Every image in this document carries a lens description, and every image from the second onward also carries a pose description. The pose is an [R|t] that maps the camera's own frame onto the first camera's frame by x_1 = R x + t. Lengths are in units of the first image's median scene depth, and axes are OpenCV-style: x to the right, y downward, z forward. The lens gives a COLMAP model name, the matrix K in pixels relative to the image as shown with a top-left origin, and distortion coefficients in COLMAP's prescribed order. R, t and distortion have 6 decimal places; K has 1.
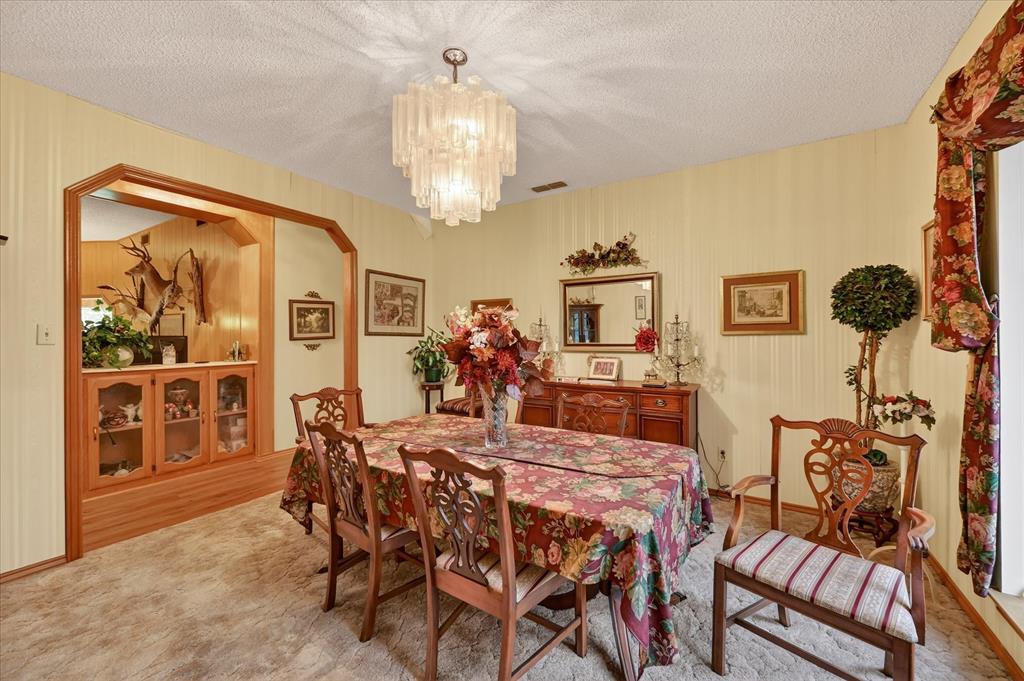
lens RADIAL K [[402.4, 0, 519.7], [0, 402.4, 334.5], [0, 0, 1]] dist [0.000978, 0.000215]
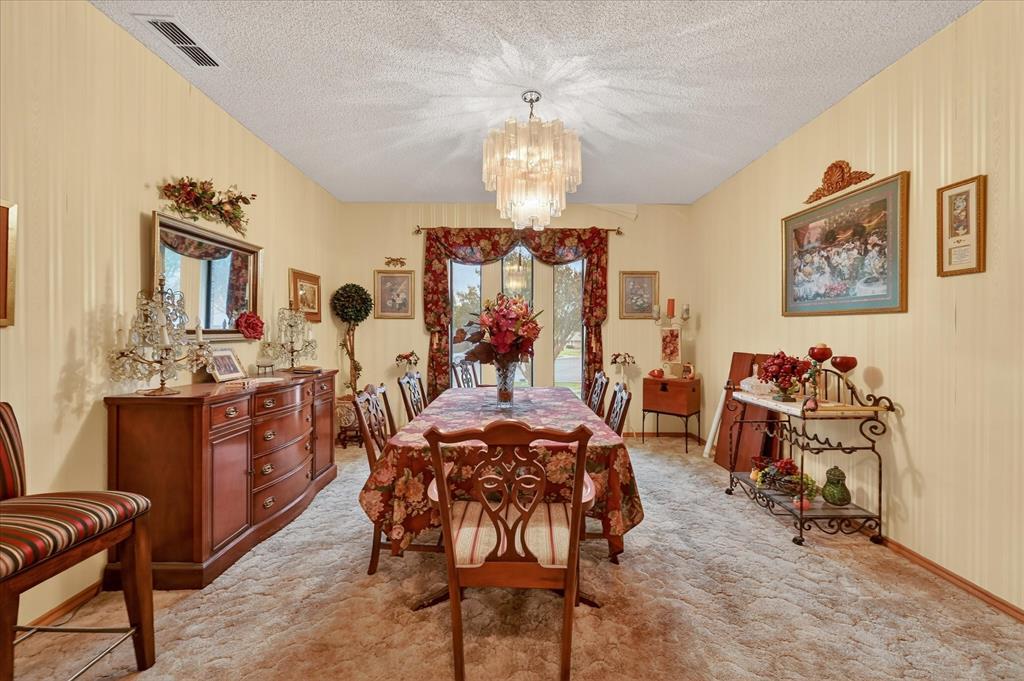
lens RADIAL K [[402.4, 0, 519.7], [0, 402.4, 334.5], [0, 0, 1]] dist [0.000978, 0.000215]
pose [[-0.541539, -0.004229, 0.840665, -0.949279], [-0.005195, 0.999985, 0.001683, 0.038513], [-0.840660, -0.003456, -0.541553, 1.354632]]
